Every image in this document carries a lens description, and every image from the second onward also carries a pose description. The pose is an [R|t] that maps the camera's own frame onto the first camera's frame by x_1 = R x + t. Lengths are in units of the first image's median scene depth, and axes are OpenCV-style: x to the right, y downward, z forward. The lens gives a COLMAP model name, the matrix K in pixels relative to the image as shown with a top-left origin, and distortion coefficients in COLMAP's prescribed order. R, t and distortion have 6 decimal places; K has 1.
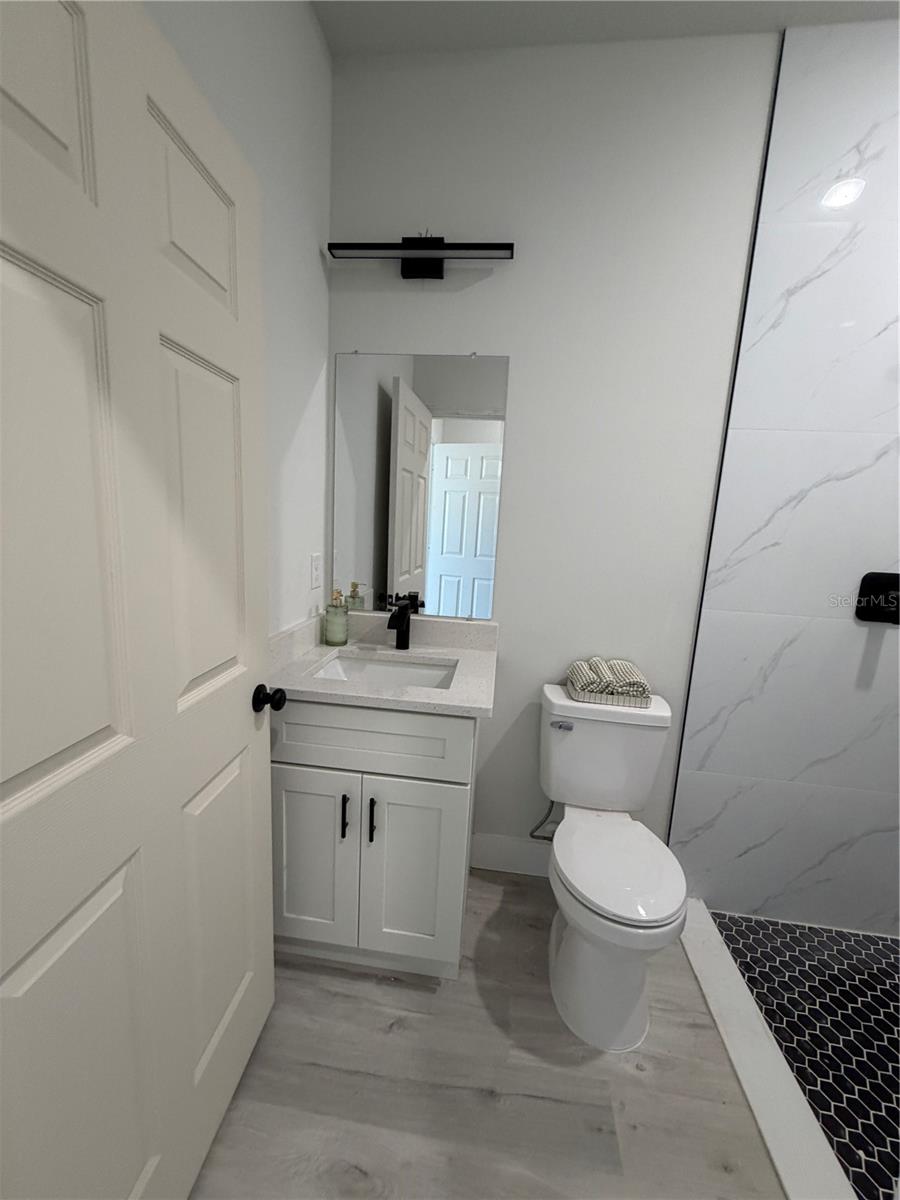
lens RADIAL K [[477.0, 0, 450.0], [0, 477.0, 600.0], [0, 0, 1]] dist [-0.001320, 0.000352]
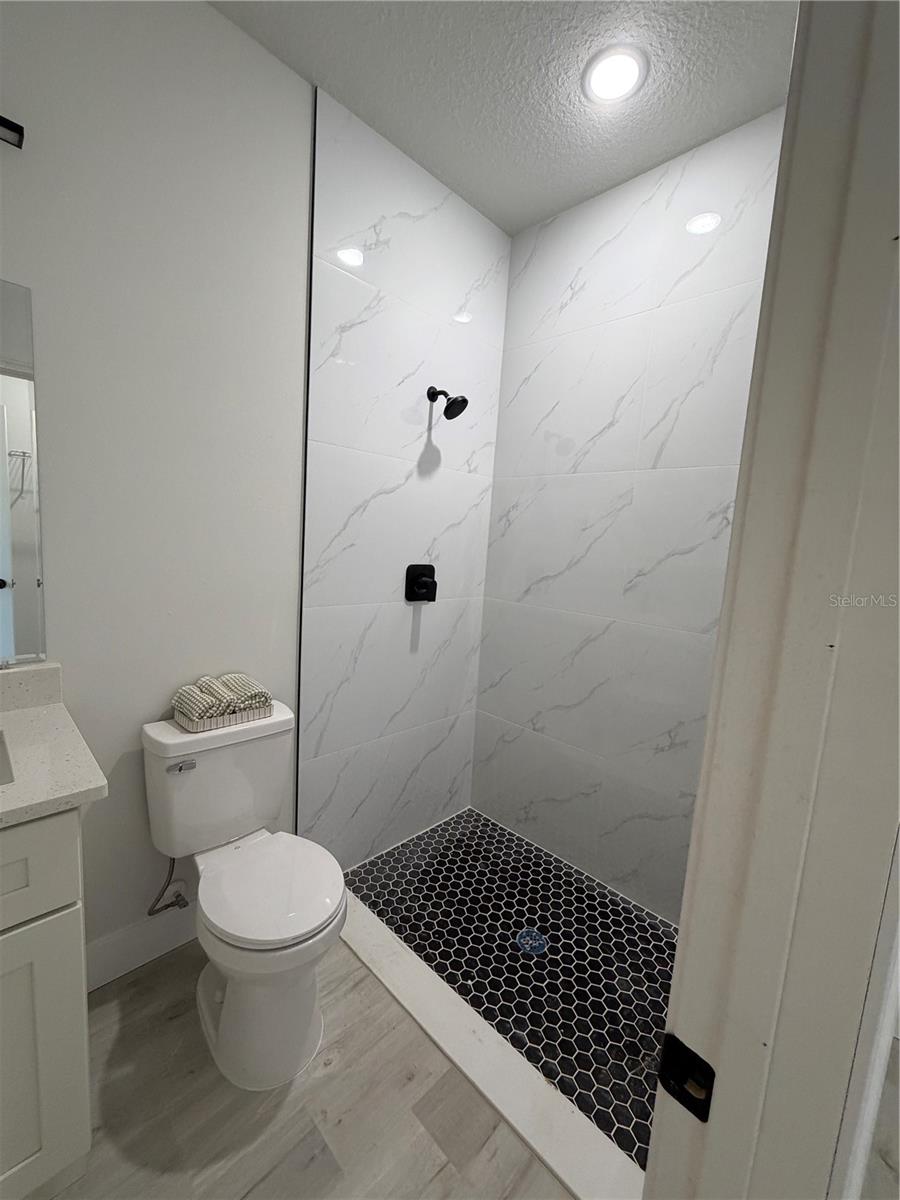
lens RADIAL K [[477.0, 0, 450.0], [0, 477.0, 600.0], [0, 0, 1]] dist [-0.001320, 0.000352]
pose [[0.614041, -0.114322, 0.780951, -0.098746], [0.102674, 0.992617, 0.064577, -0.035515], [-0.782567, 0.040530, 0.621246, 0.092704]]
